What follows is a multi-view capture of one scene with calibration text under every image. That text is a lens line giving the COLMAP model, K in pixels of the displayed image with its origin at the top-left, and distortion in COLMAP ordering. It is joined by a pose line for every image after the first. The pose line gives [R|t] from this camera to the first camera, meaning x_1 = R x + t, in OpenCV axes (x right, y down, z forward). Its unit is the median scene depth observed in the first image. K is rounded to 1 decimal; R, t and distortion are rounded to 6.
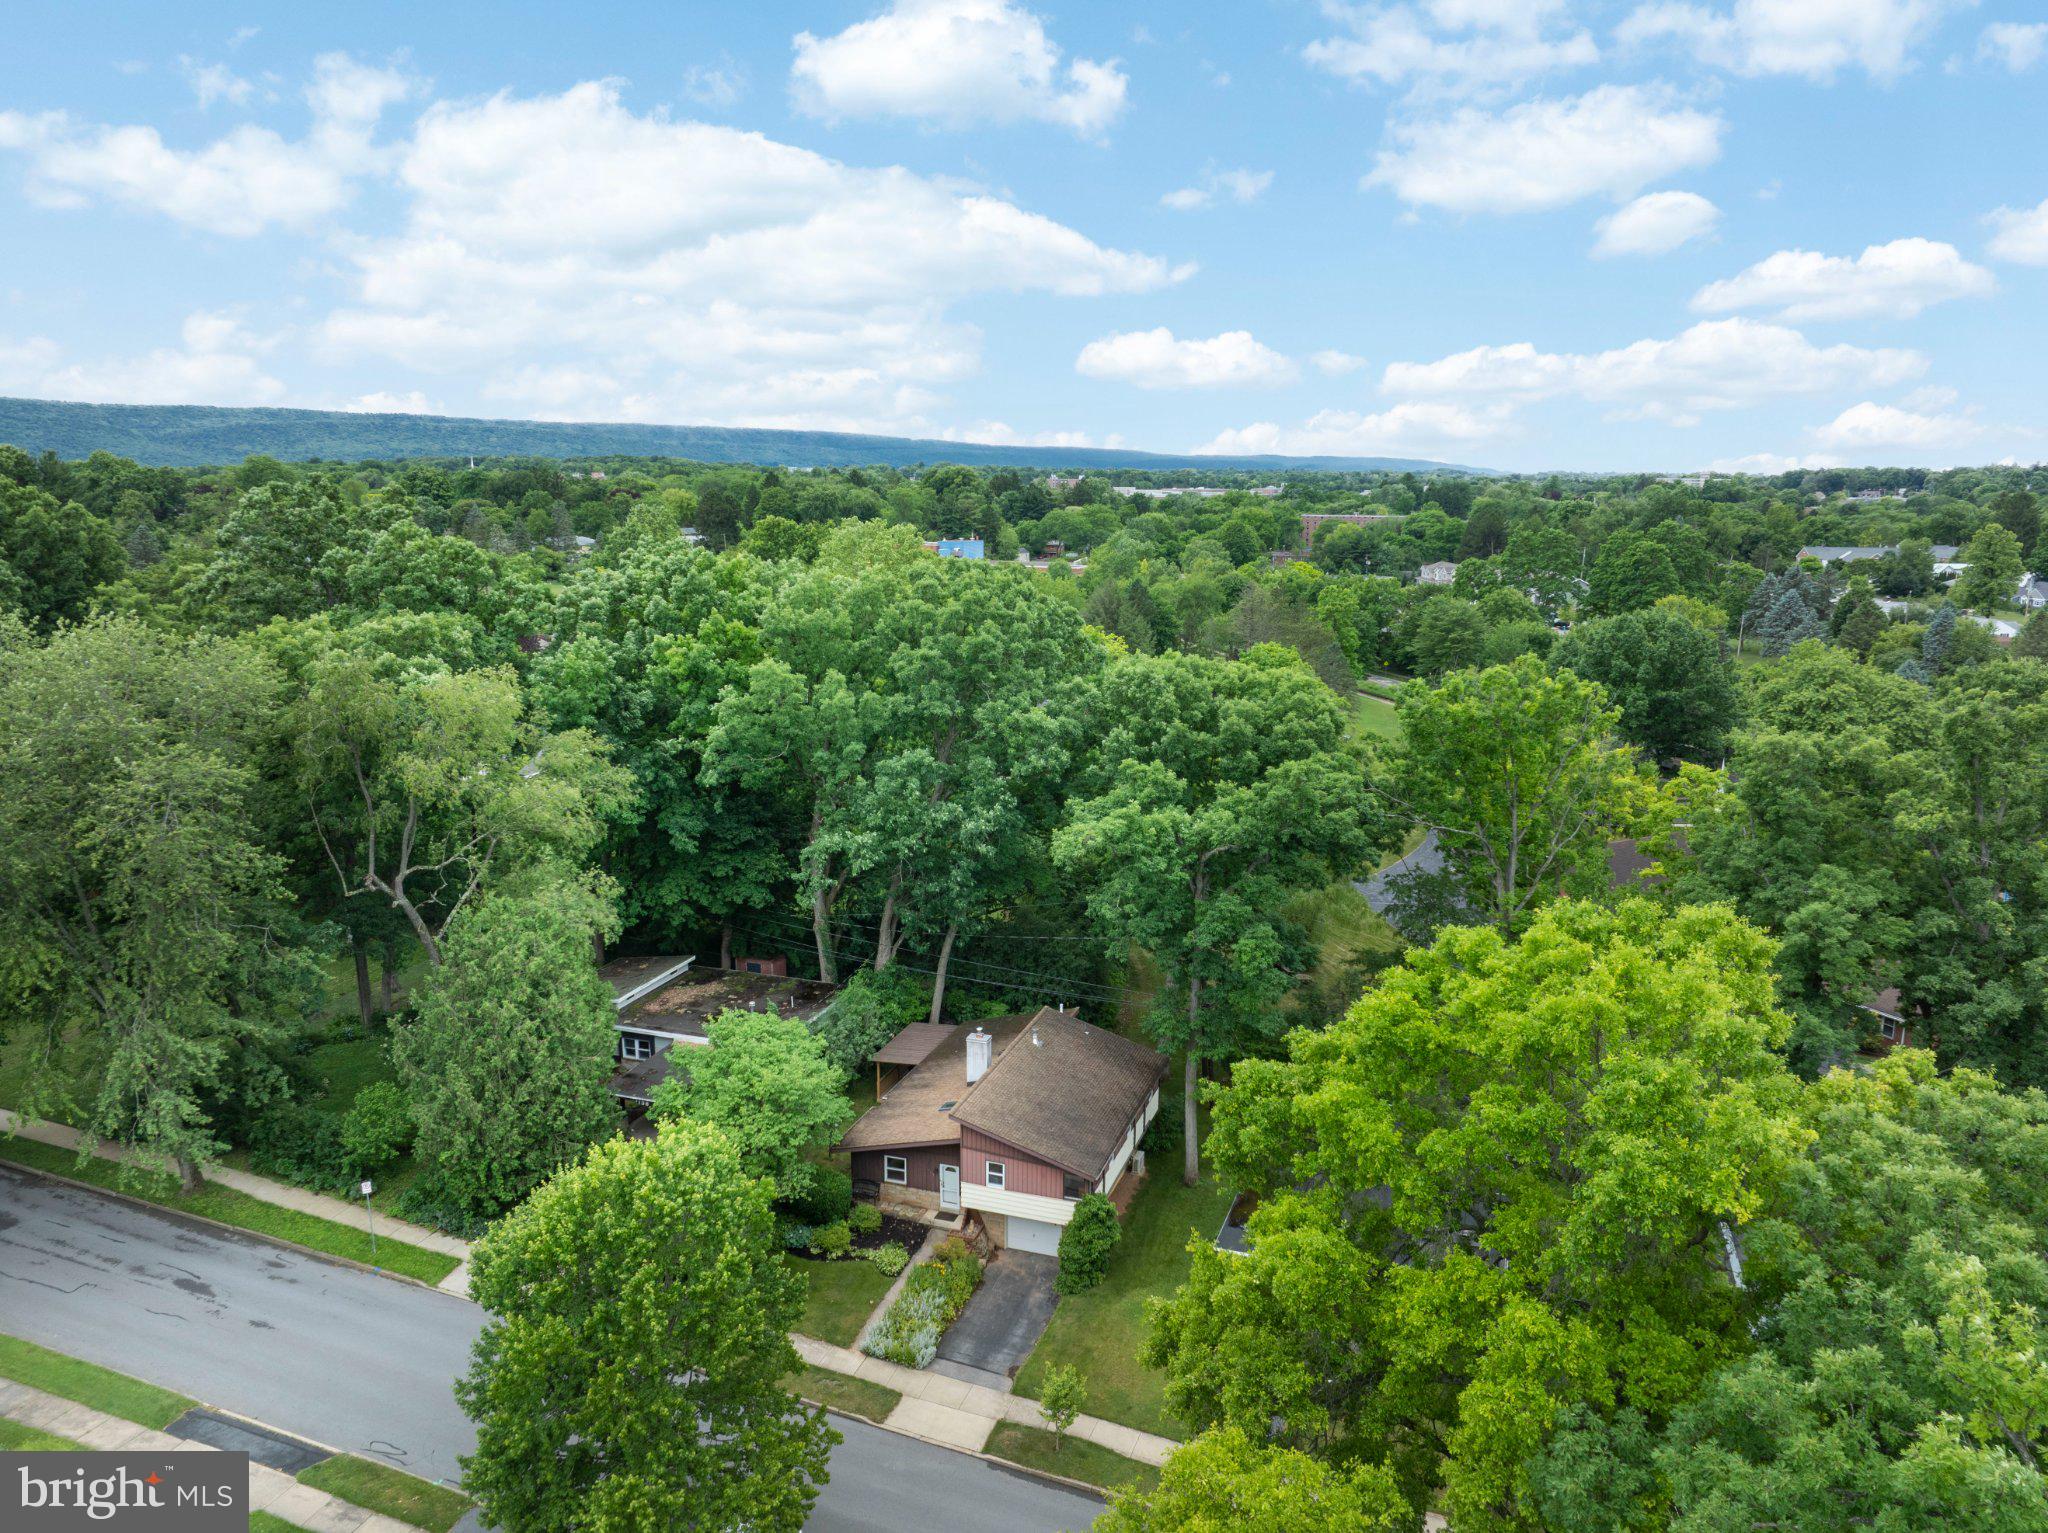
lens RADIAL K [[1453.1, 0, 1031.4], [0, 1453.1, 776.4], [0, 0, 1]] dist [-0.041754, 0.006991]
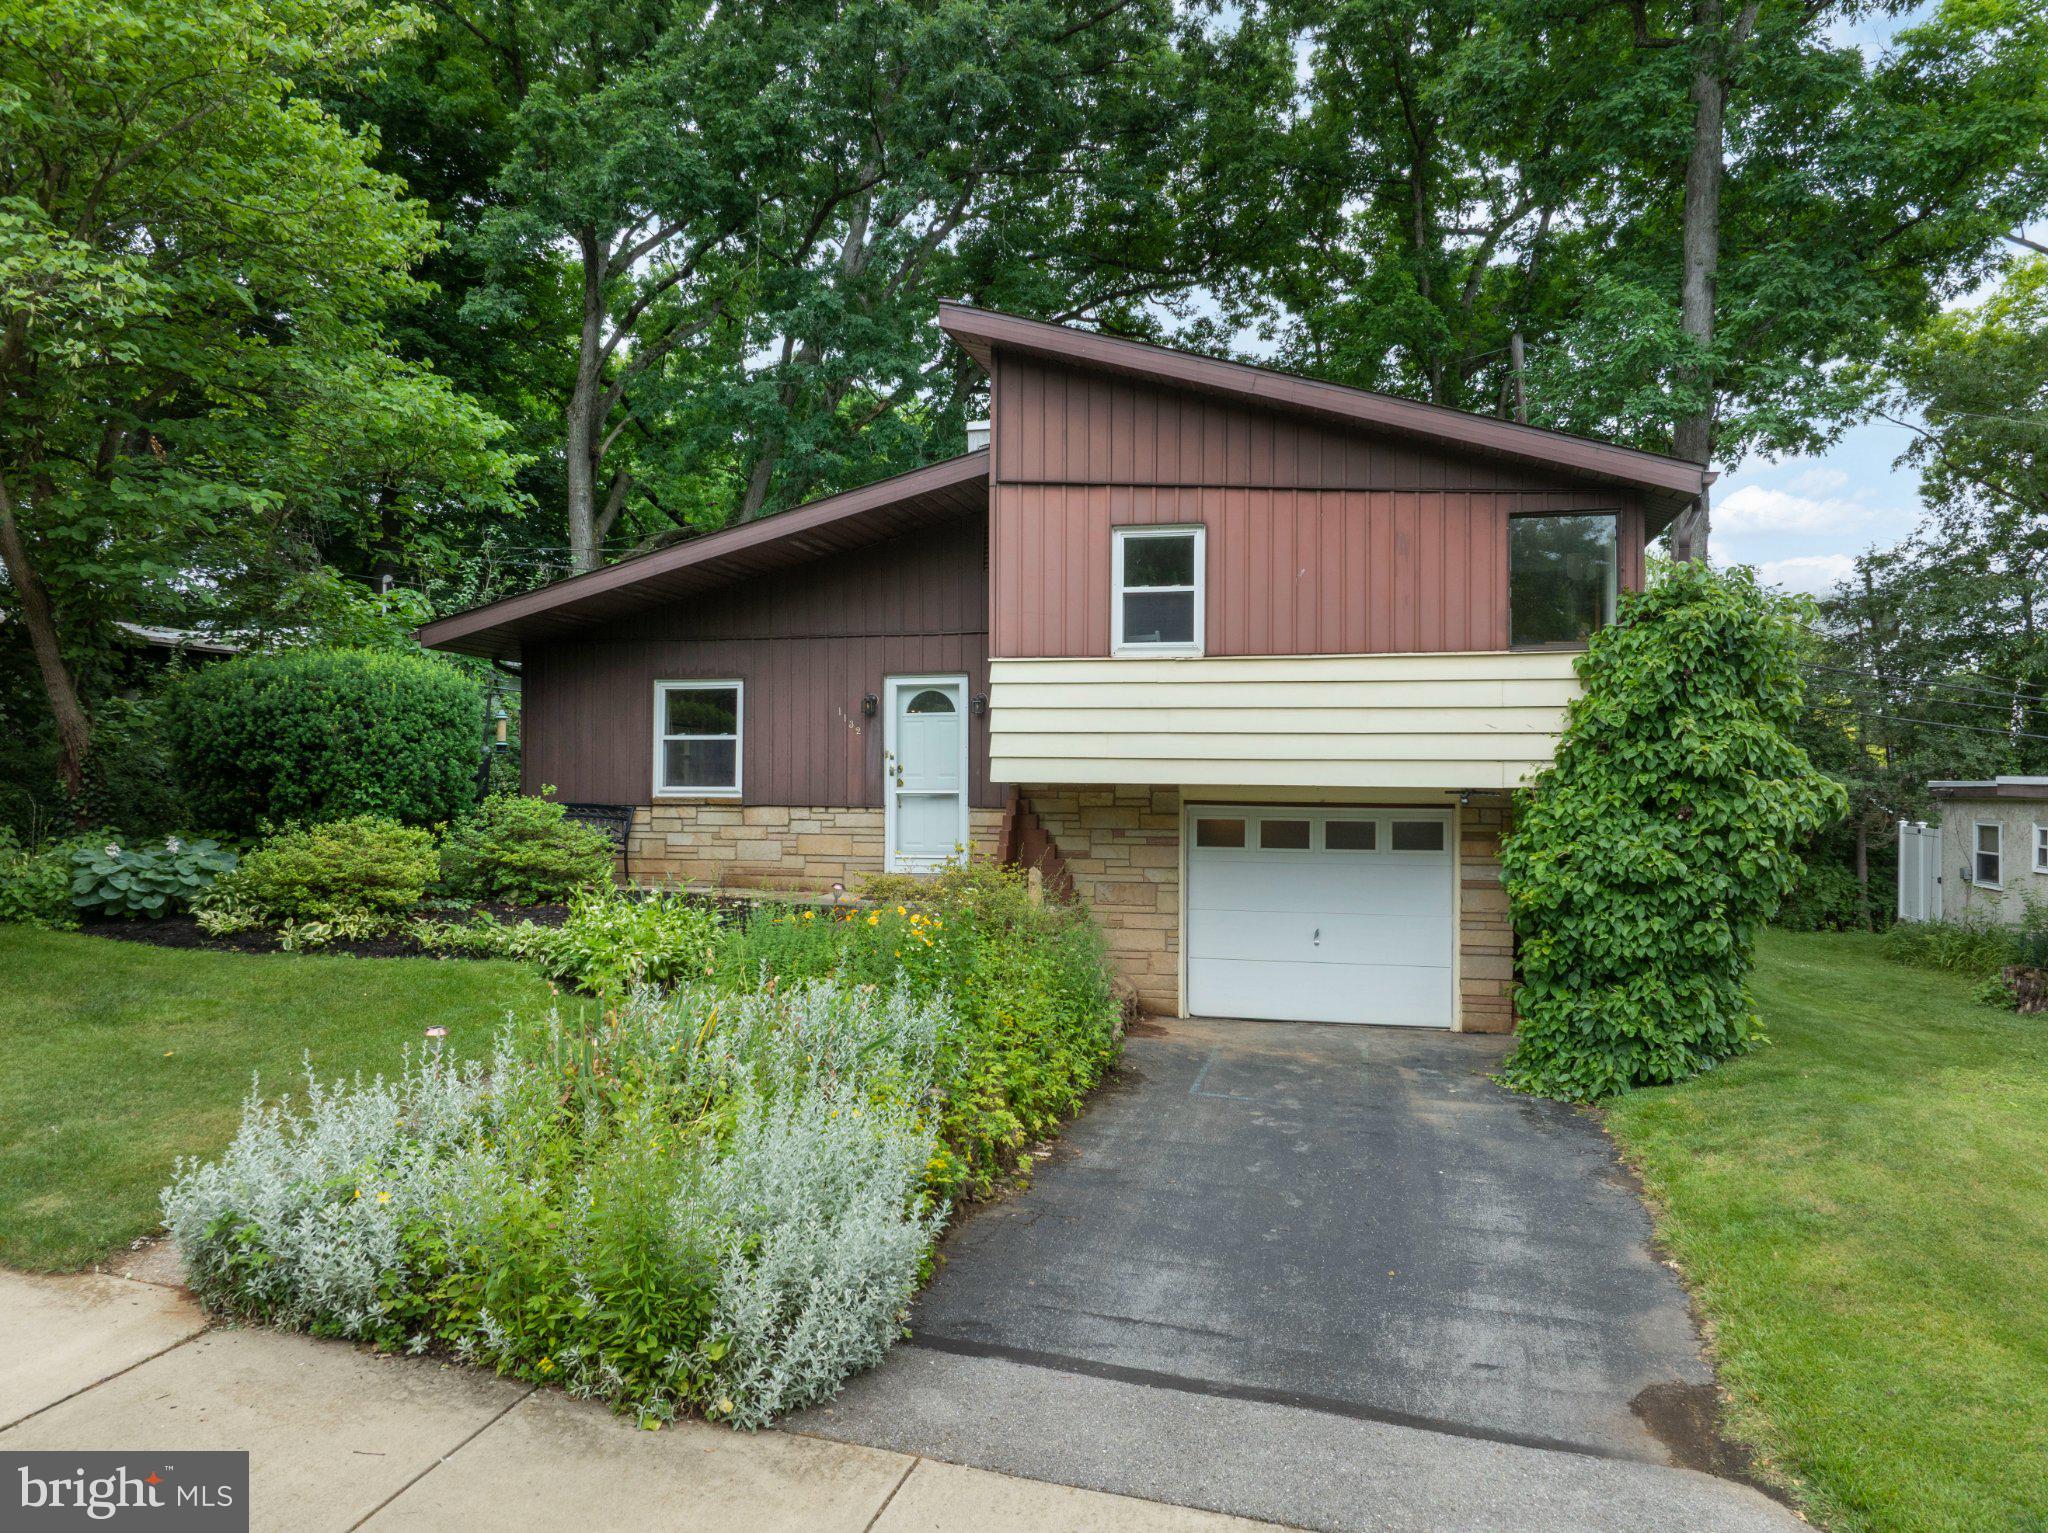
lens RADIAL K [[1453.1, 0, 1023.6], [0, 1453.1, 770.5], [0, 0, 1]] dist [-0.041754, 0.006991]
pose [[0.997639, 0.002445, 0.068636, -0.058825], [0.012631, 0.975789, -0.218349, 0.346296], [-0.067508, 0.218700, 0.973454, 0.797789]]
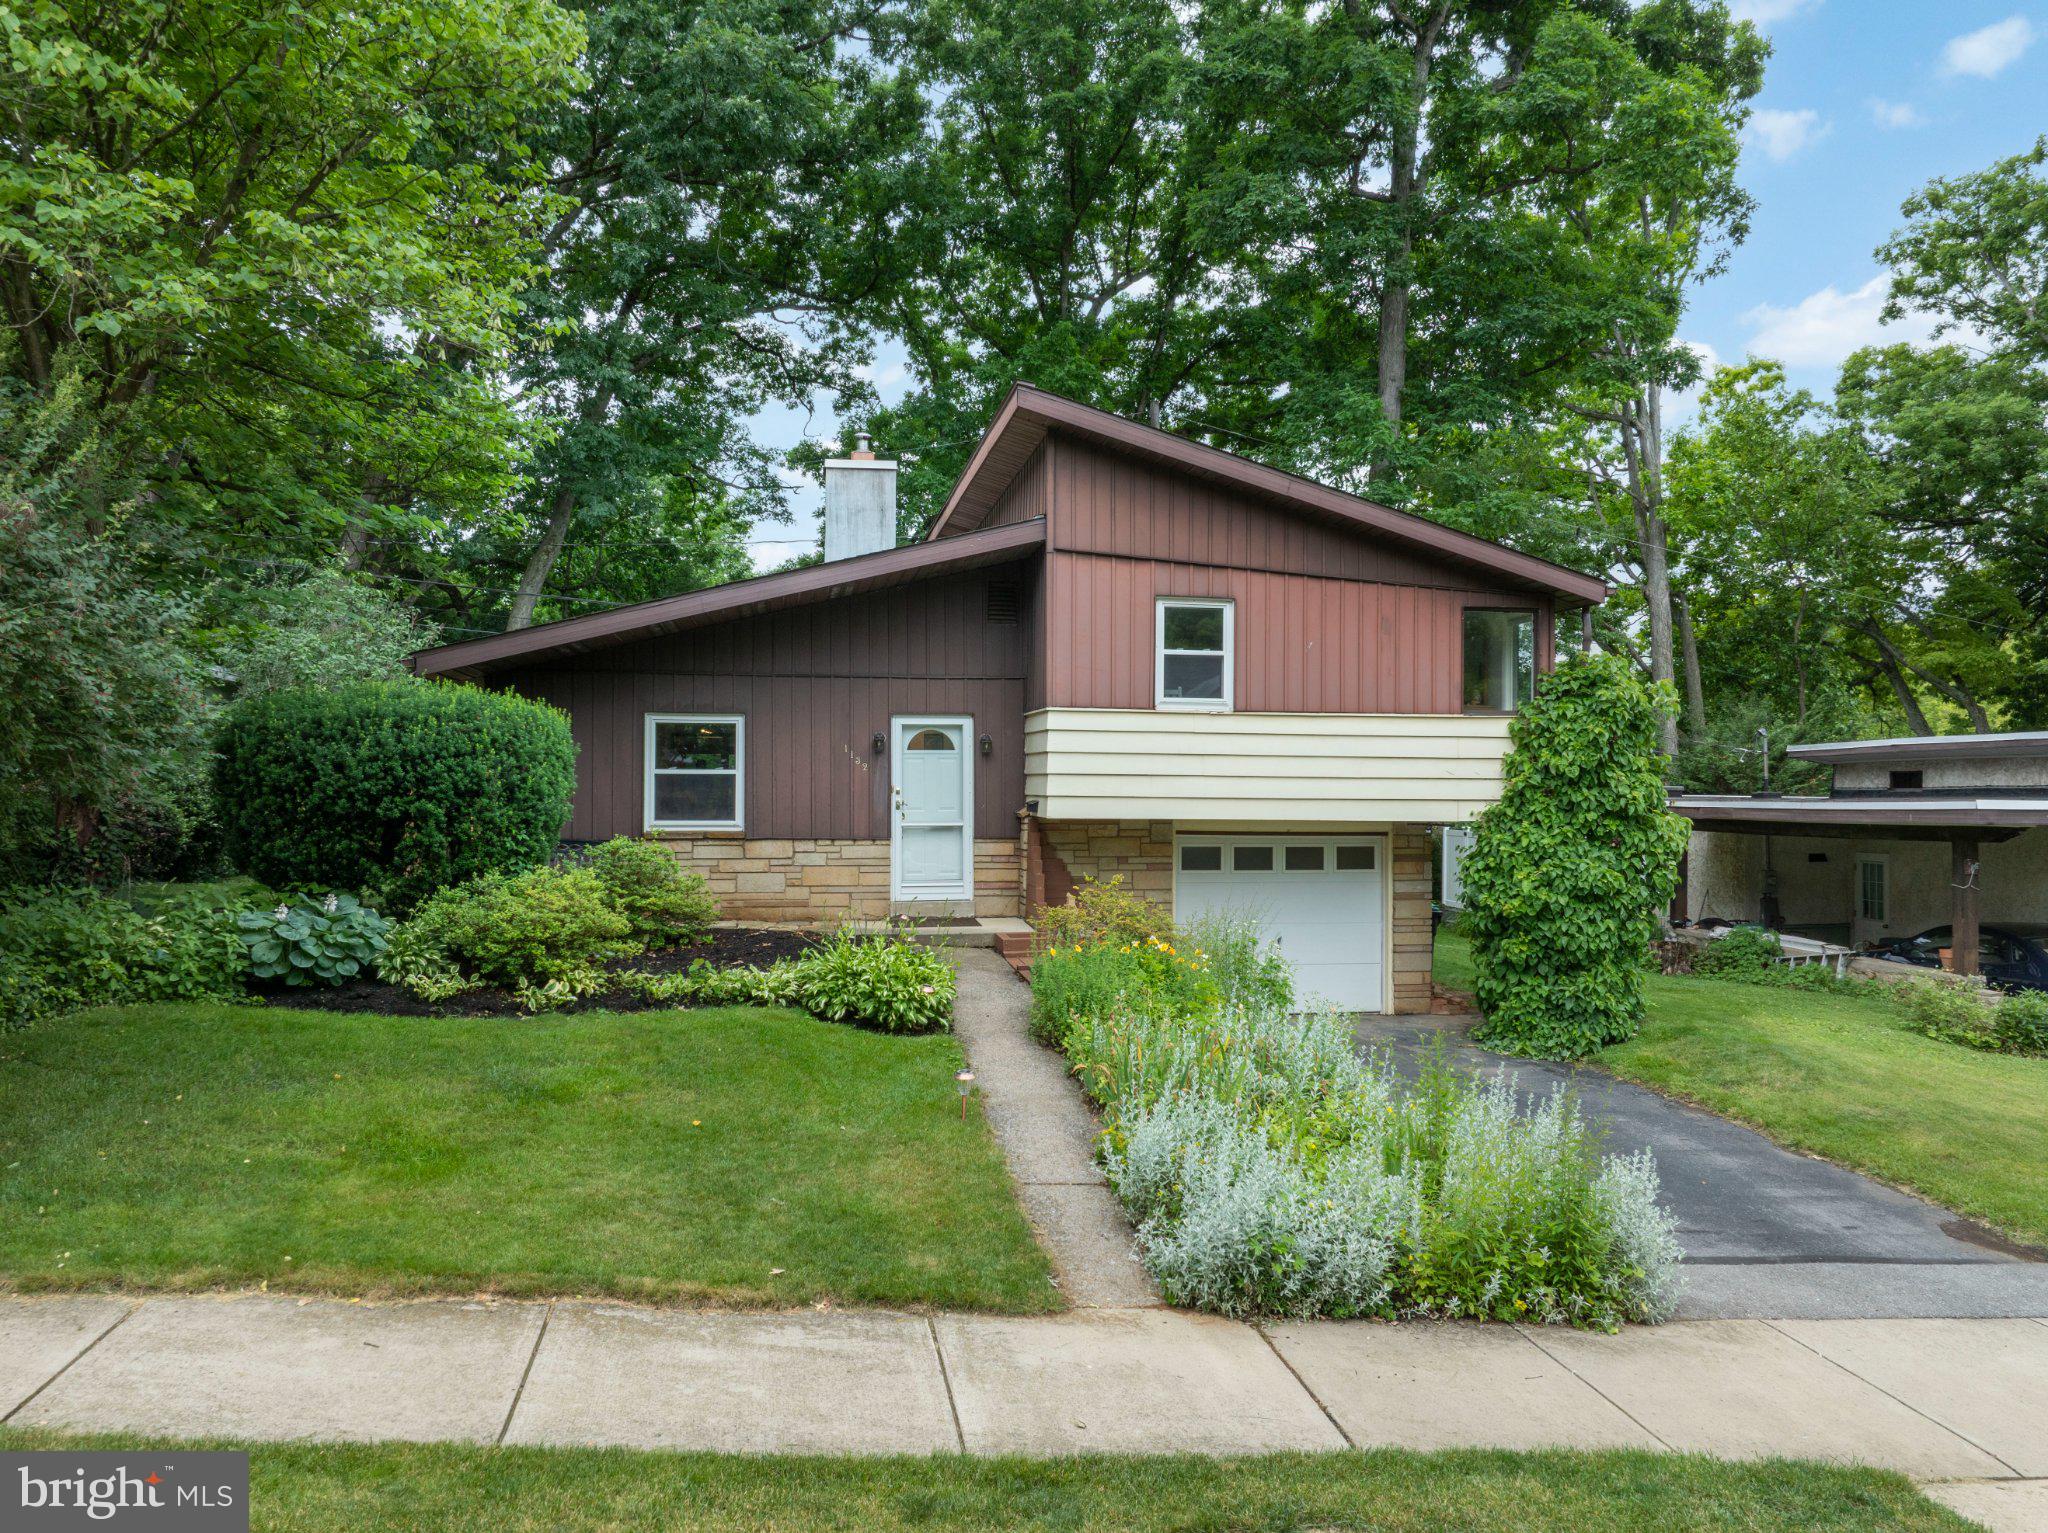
lens RADIAL K [[1453.1, 0, 1034.1], [0, 1453.1, 766.6], [0, 0, 1]] dist [-0.041754, 0.006991]
pose [[0.881914, 0.005925, 0.471372, -0.165785], [0.096565, 0.976447, -0.192942, 0.338536], [-0.461413, 0.215676, 0.860570, 0.800609]]
